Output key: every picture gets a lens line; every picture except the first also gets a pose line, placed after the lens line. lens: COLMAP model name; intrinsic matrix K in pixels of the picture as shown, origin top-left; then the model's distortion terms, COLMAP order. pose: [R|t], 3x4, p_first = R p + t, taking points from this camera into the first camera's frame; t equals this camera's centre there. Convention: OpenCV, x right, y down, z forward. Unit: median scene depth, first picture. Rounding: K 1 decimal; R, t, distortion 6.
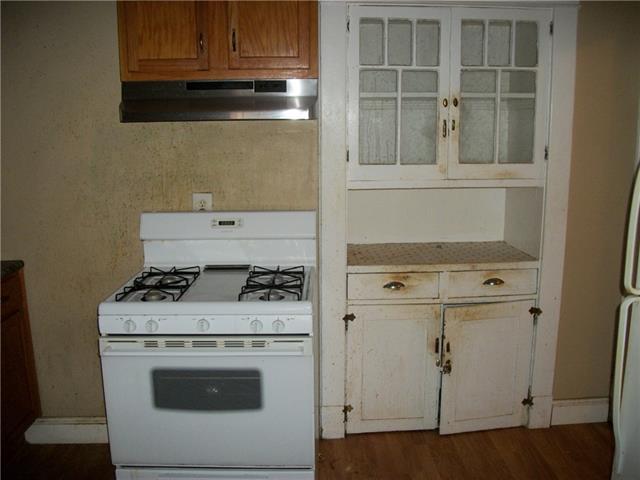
lens RADIAL K [[606.4, 0, 320.0], [0, 606.4, 240.0], [0, 0, 1]] dist [-0.126923, 0.016000]
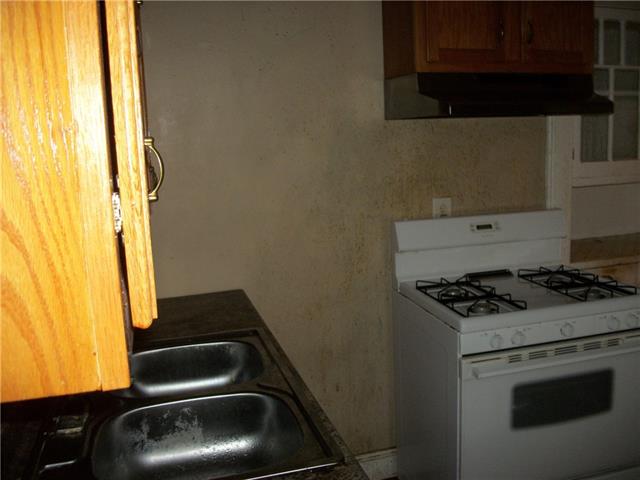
lens RADIAL K [[606.4, 0, 320.0], [0, 606.4, 240.0], [0, 0, 1]] dist [-0.126923, 0.016000]
pose [[0.972023, -0.072191, 0.223517, -0.608196], [0.079889, 0.996476, -0.025577, -0.004074], [-0.220883, 0.042718, 0.974364, 0.144832]]
